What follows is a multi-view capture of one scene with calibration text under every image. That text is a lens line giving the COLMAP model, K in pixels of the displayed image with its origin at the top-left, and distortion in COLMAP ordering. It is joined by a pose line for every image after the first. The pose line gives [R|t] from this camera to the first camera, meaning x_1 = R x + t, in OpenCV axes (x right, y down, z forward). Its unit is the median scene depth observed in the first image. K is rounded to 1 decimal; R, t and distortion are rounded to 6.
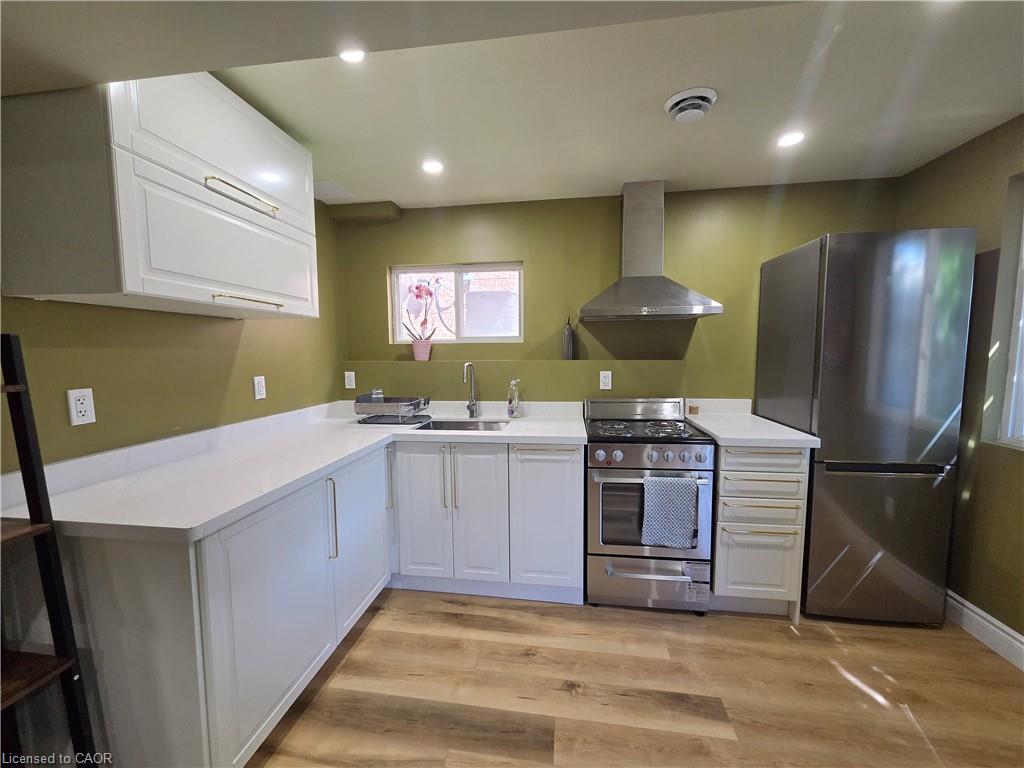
lens RADIAL K [[418.9, 0, 509.0], [0, 418.9, 386.4], [0, 0, 1]] dist [-0.000976, 0.002190]
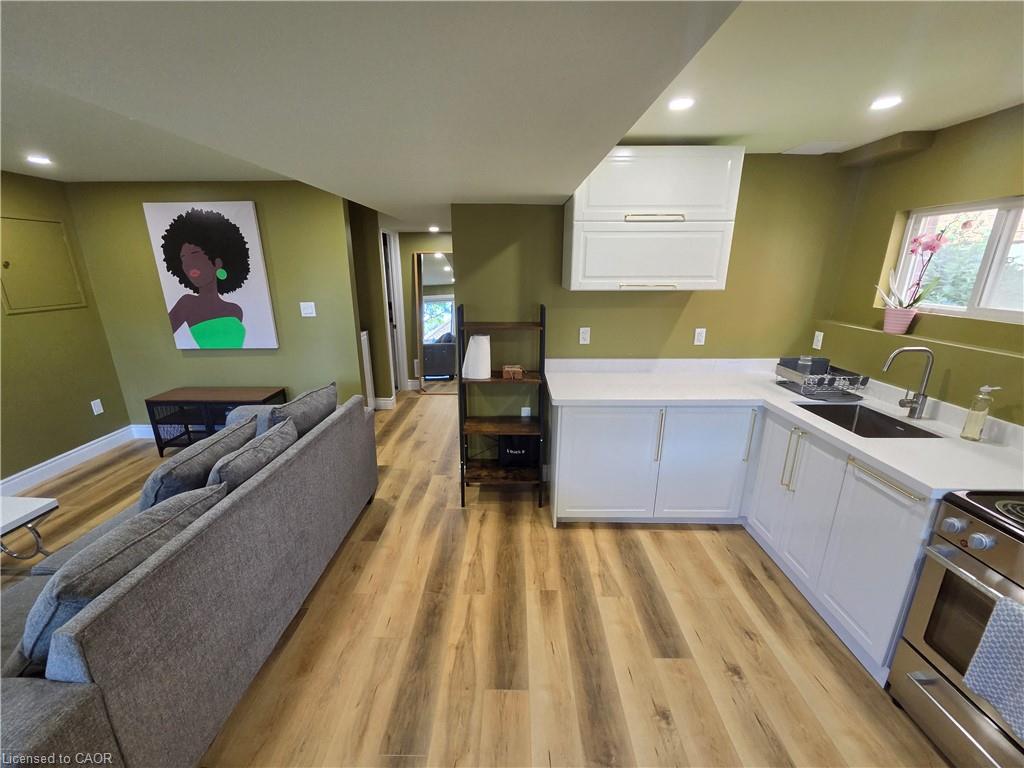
lens RADIAL K [[418.9, 0, 512.0], [0, 418.9, 387.6], [0, 0, 1]] dist [-0.000976, 0.002190]
pose [[0.149362, 0.283956, -0.947133, 0.683583], [-0.086330, 0.957965, 0.273589, -0.167260], [0.985007, 0.040902, 0.167597, 0.187773]]
